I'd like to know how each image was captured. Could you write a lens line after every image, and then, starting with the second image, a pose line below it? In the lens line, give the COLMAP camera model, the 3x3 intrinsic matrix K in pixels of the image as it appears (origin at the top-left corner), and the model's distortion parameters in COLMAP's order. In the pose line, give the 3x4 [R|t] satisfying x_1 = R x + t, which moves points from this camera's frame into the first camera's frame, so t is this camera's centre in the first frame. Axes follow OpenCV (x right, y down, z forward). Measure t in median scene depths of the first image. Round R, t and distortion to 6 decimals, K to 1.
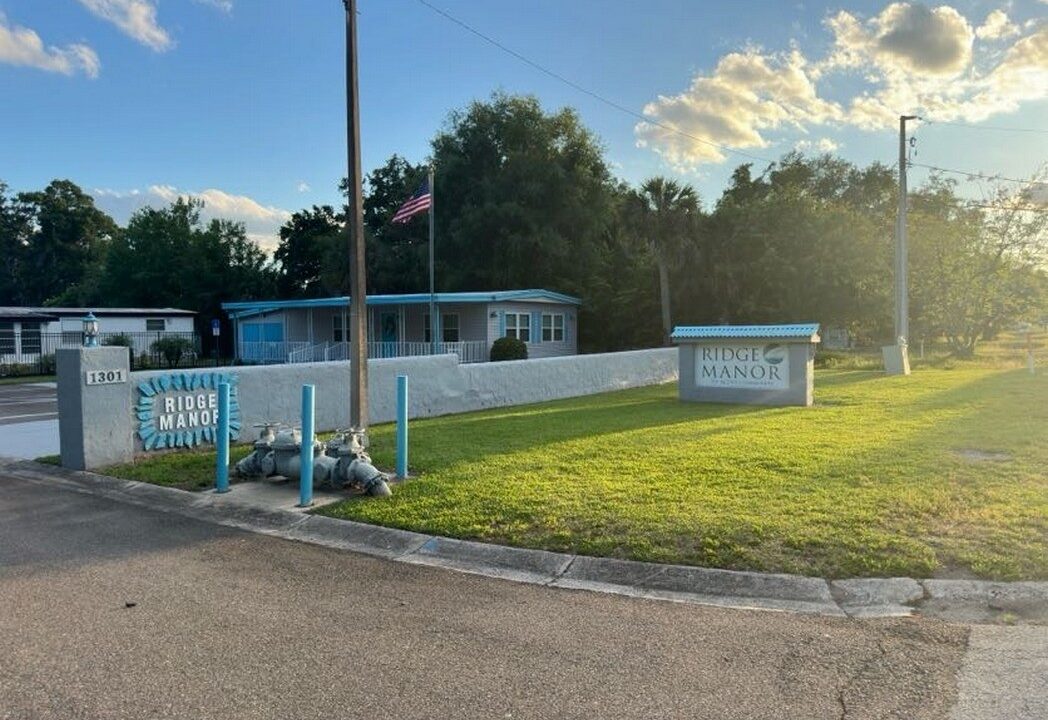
lens RADIAL K [[670.7, 0, 524.0], [0, 670.7, 360.0], [0, 0, 1]] dist [-0.000753, -0.055988]
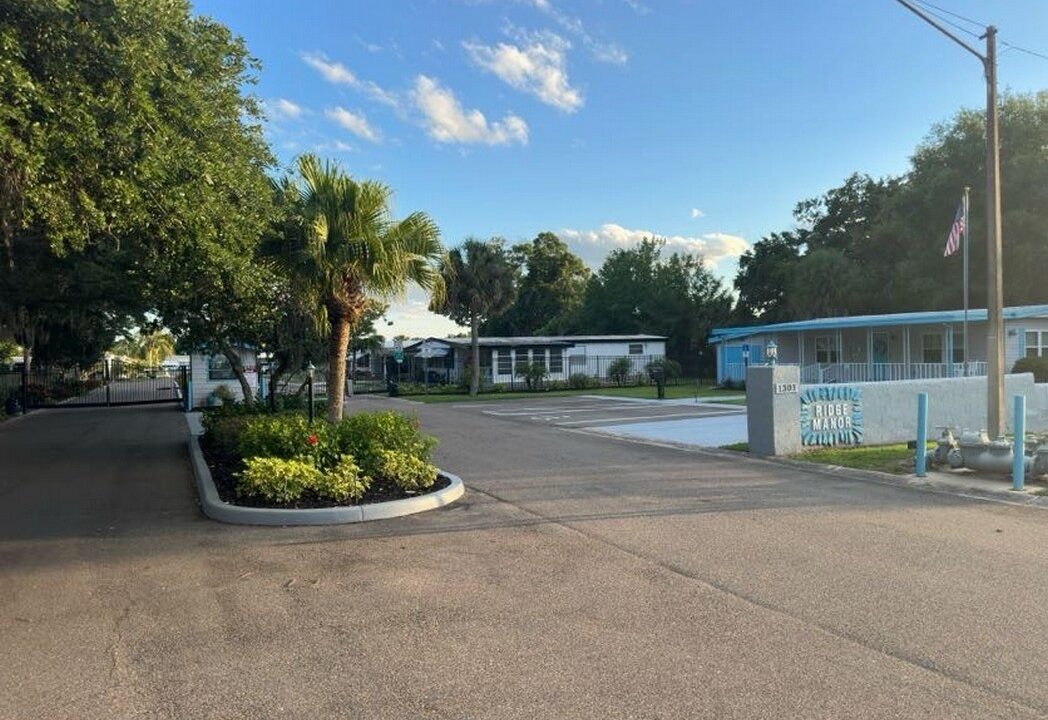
lens RADIAL K [[670.7, 0, 524.0], [0, 670.7, 360.0], [0, 0, 1]] dist [-0.000753, -0.055988]
pose [[0.832052, -0.006847, -0.554655, -0.076751], [-0.011167, 0.999514, -0.029090, 0.003417], [0.554585, 0.030398, 0.831572, -0.104212]]
